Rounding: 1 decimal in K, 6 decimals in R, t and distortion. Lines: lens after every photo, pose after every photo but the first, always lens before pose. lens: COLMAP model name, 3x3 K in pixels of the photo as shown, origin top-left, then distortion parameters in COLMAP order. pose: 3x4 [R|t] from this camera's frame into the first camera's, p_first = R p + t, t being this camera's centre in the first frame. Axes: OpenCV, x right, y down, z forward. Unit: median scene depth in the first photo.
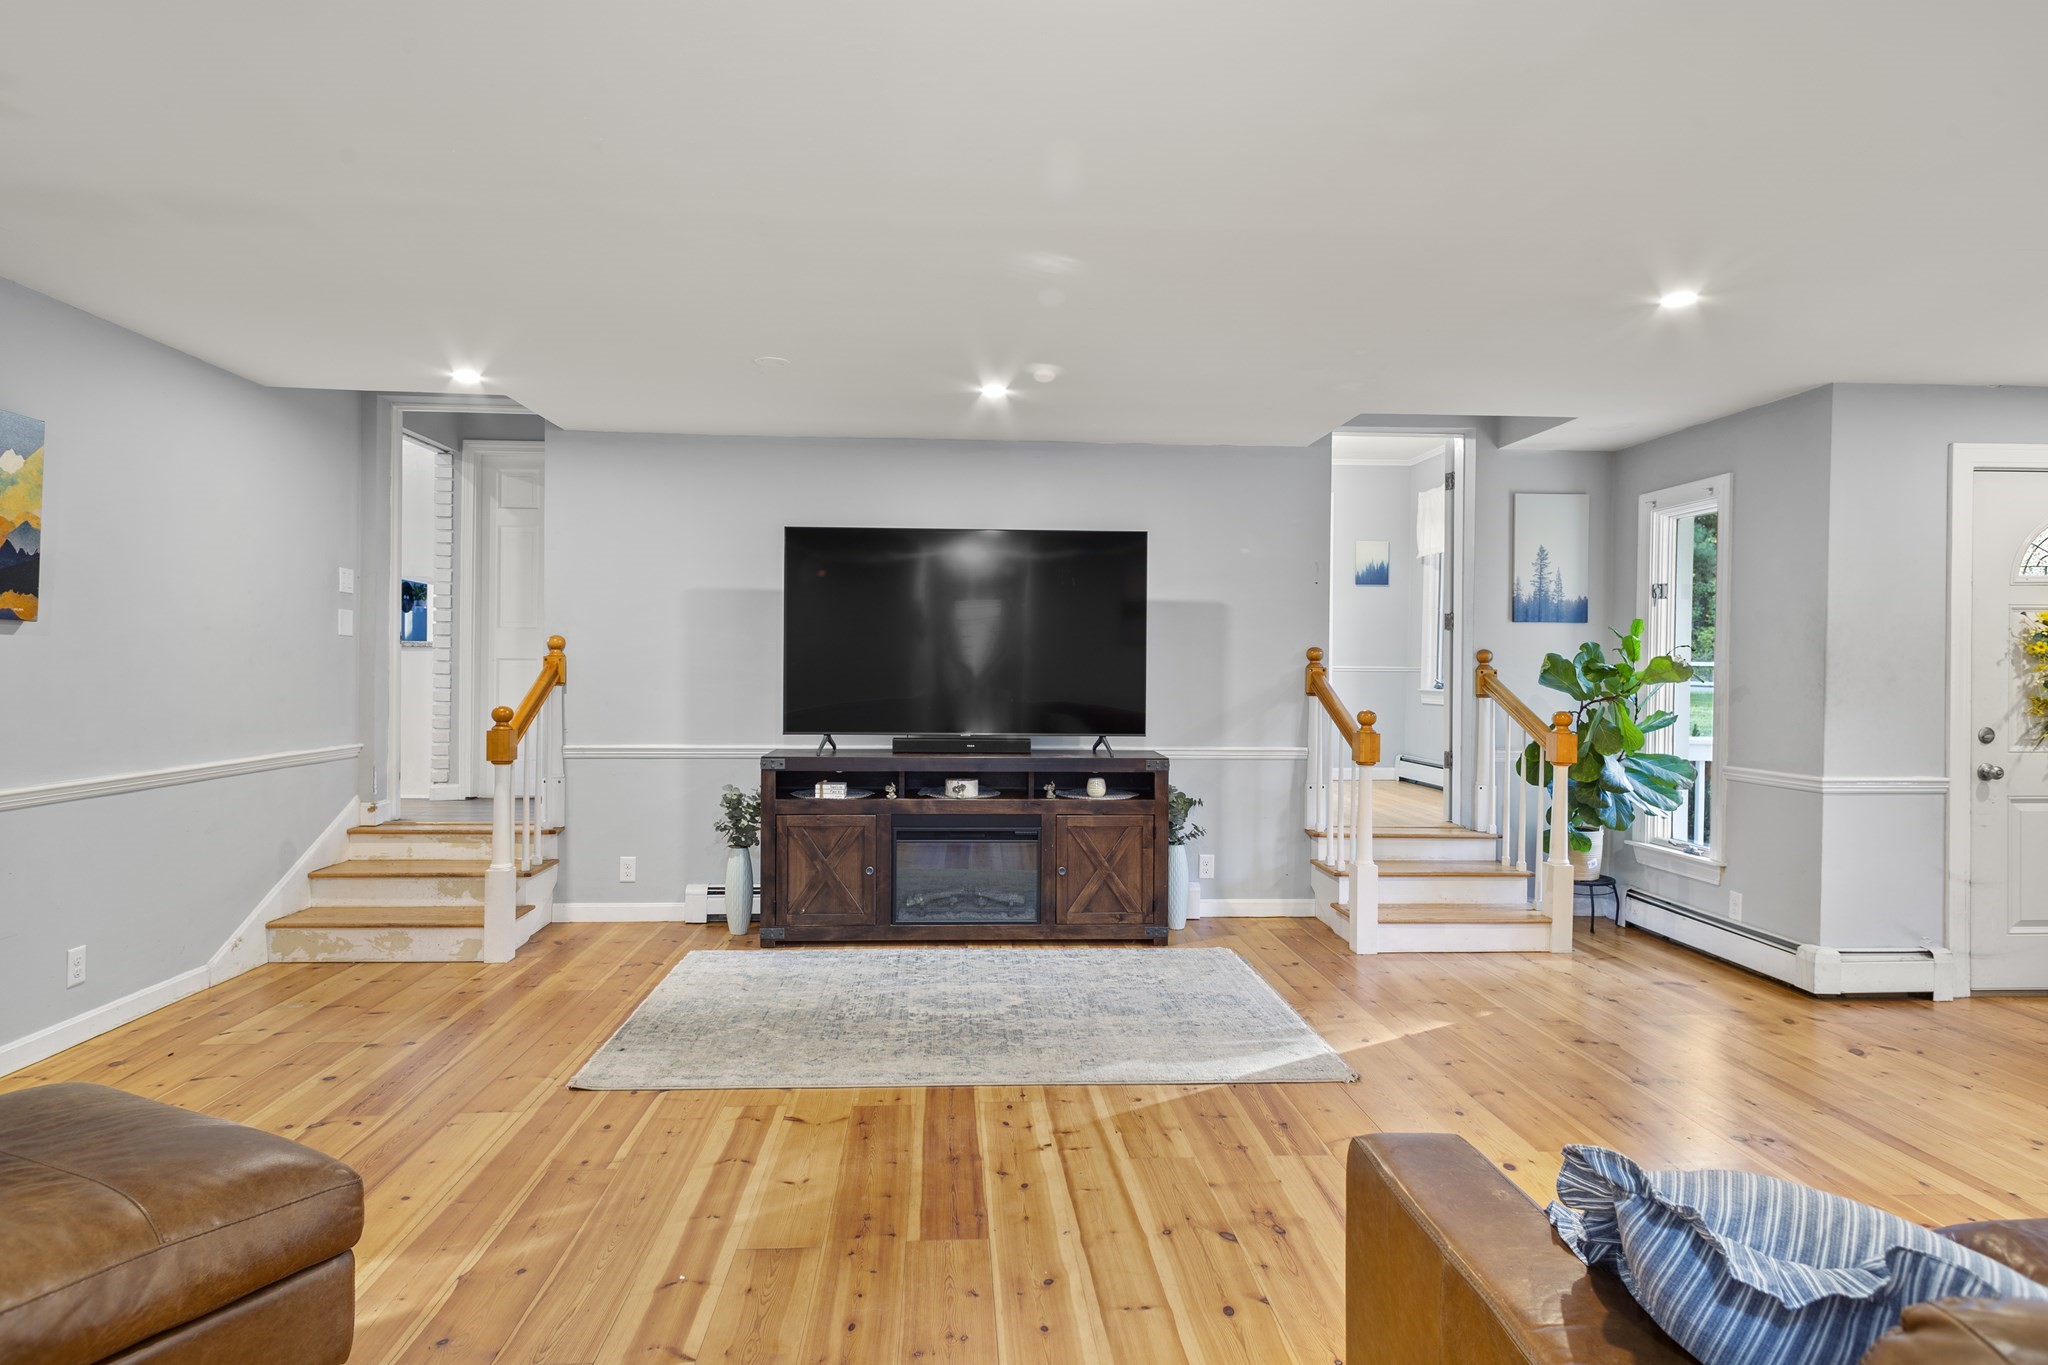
lens RADIAL K [[1155.2, 0, 1019.0], [0, 1155.2, 672.4], [0, 0, 1]] dist [0.020789, -0.000846]
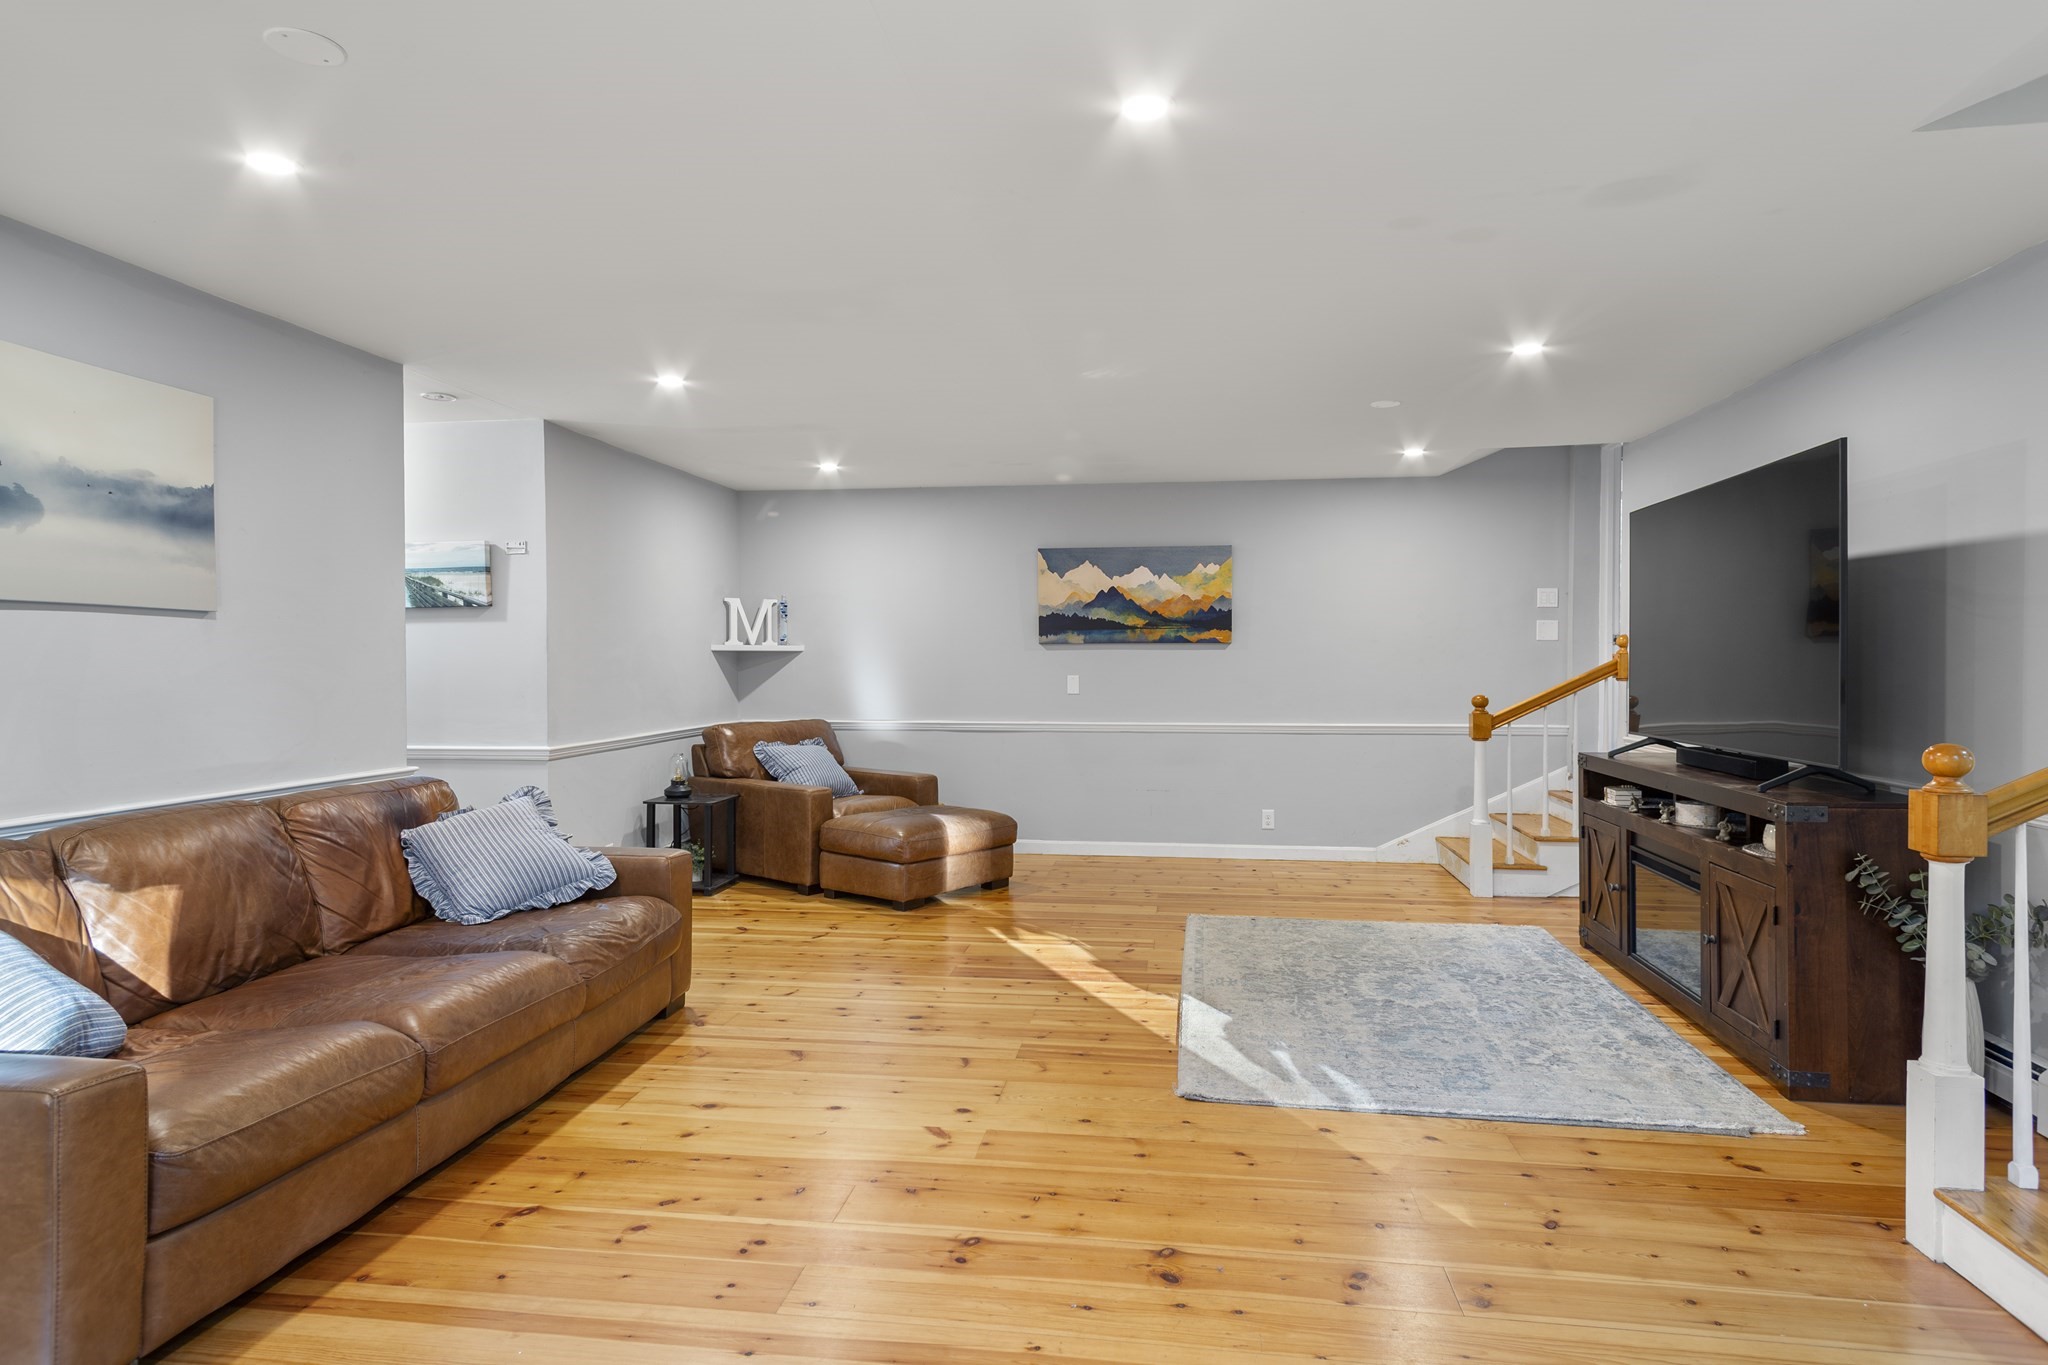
lens RADIAL K [[1155.2, 0, 1019.0], [0, 1155.2, 672.4], [0, 0, 1]] dist [0.020789, -0.000846]
pose [[-0.206014, 0.001713, -0.978548, 0.843632], [-0.003362, 0.999991, 0.002458, 0.002999], [0.978543, 0.003797, -0.206006, 0.723746]]
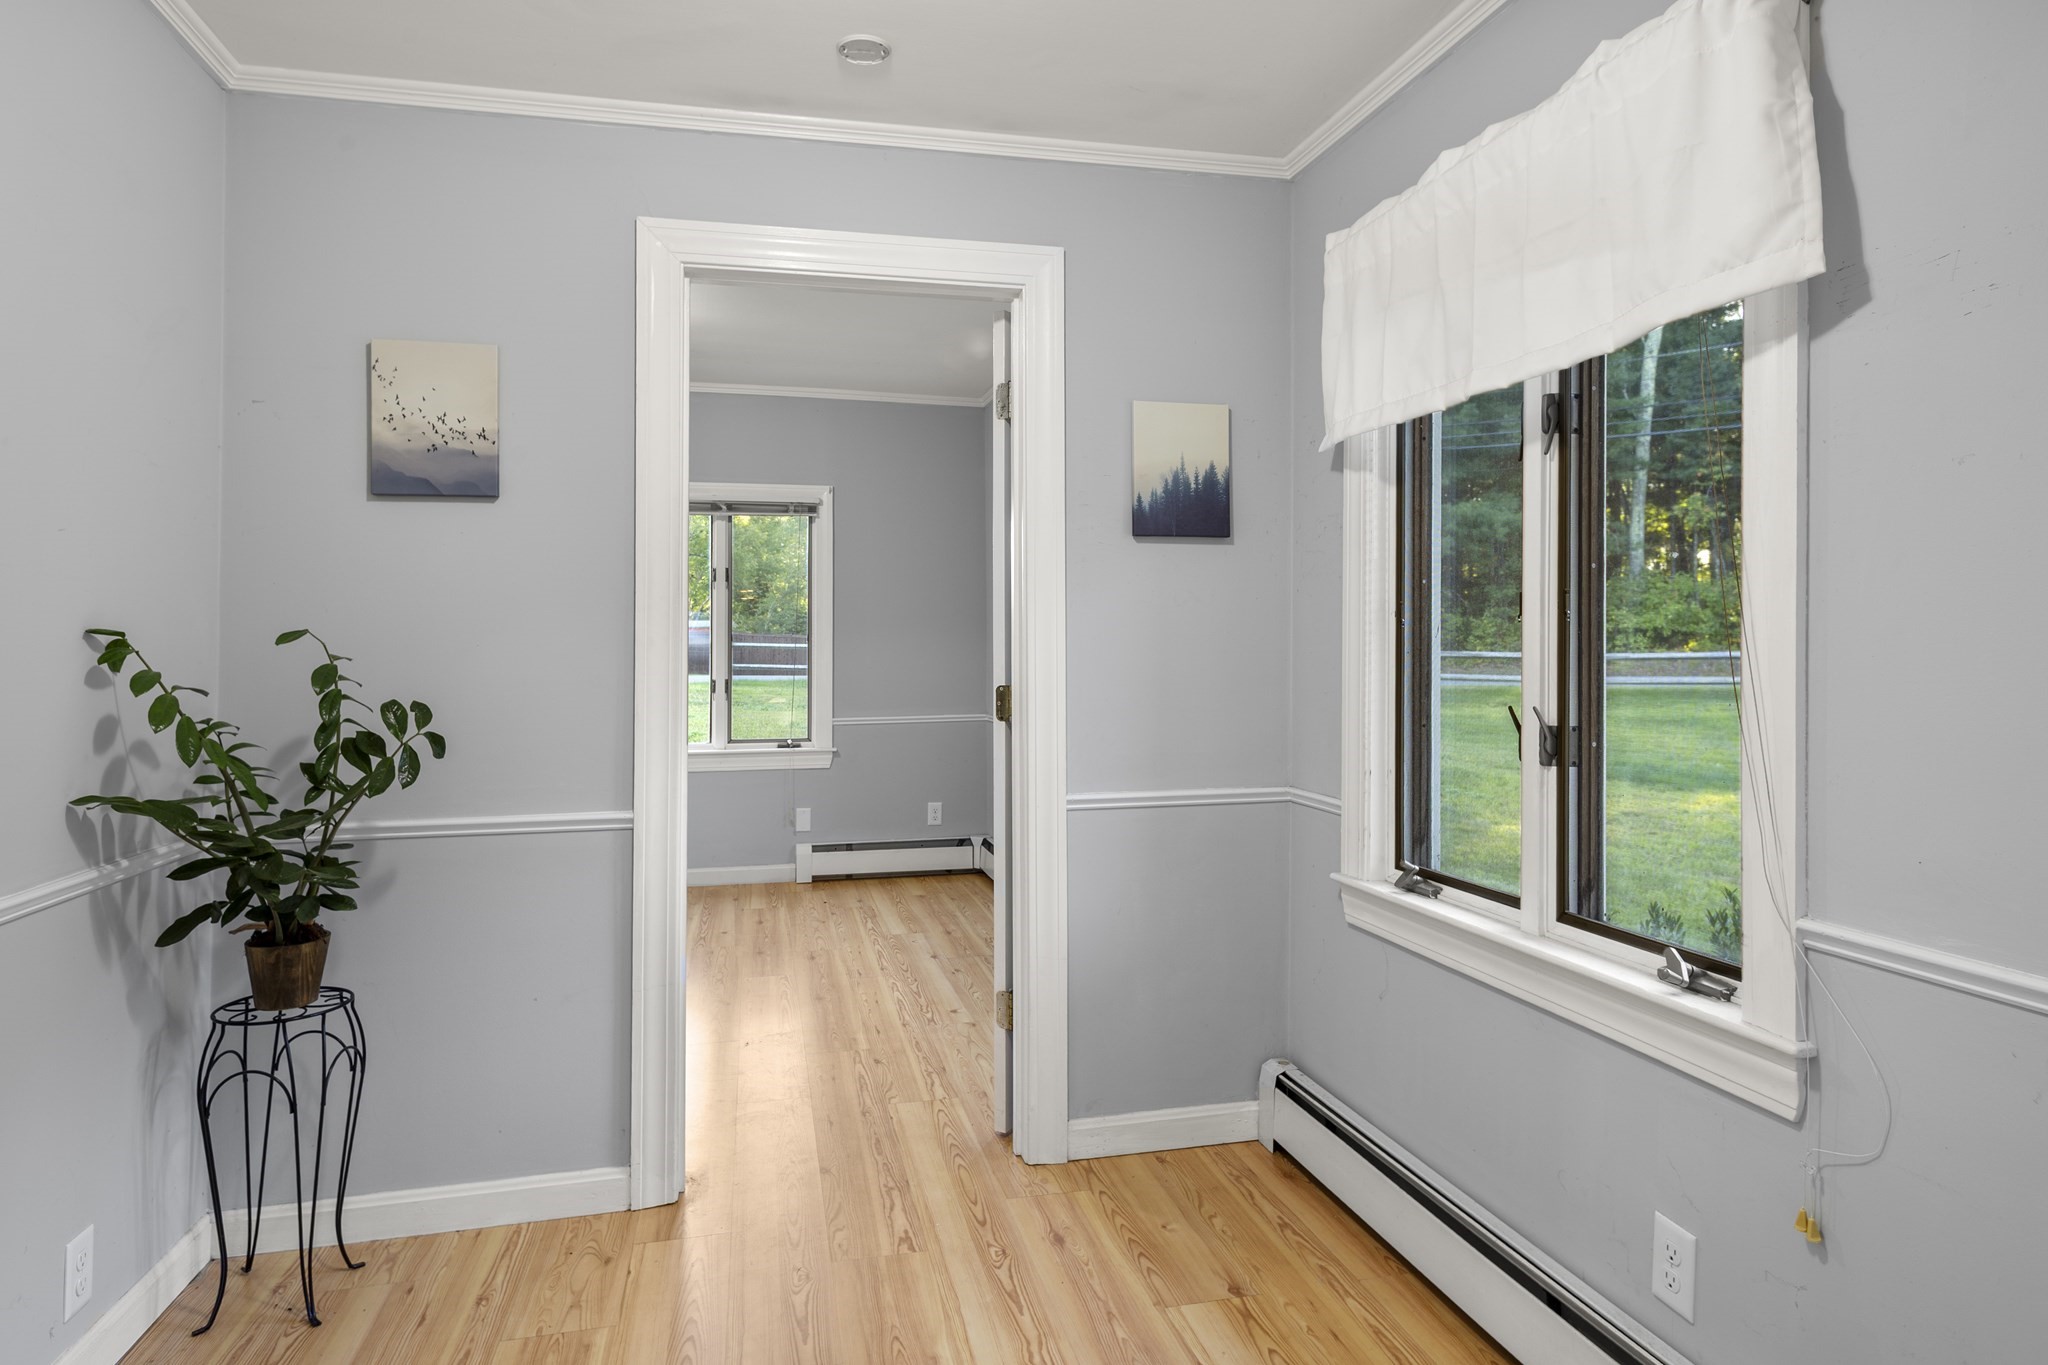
lens RADIAL K [[1198.7, 0, 1011.2], [0, 1198.7, 657.3], [0, 0, 1]] dist [0.025778, 0.001116]
pose [[0.989135, -0.010724, 0.146617, 0.346259], [0.011962, 0.999900, -0.007567, -0.067610], [-0.146521, 0.009239, 0.989164, 1.123624]]
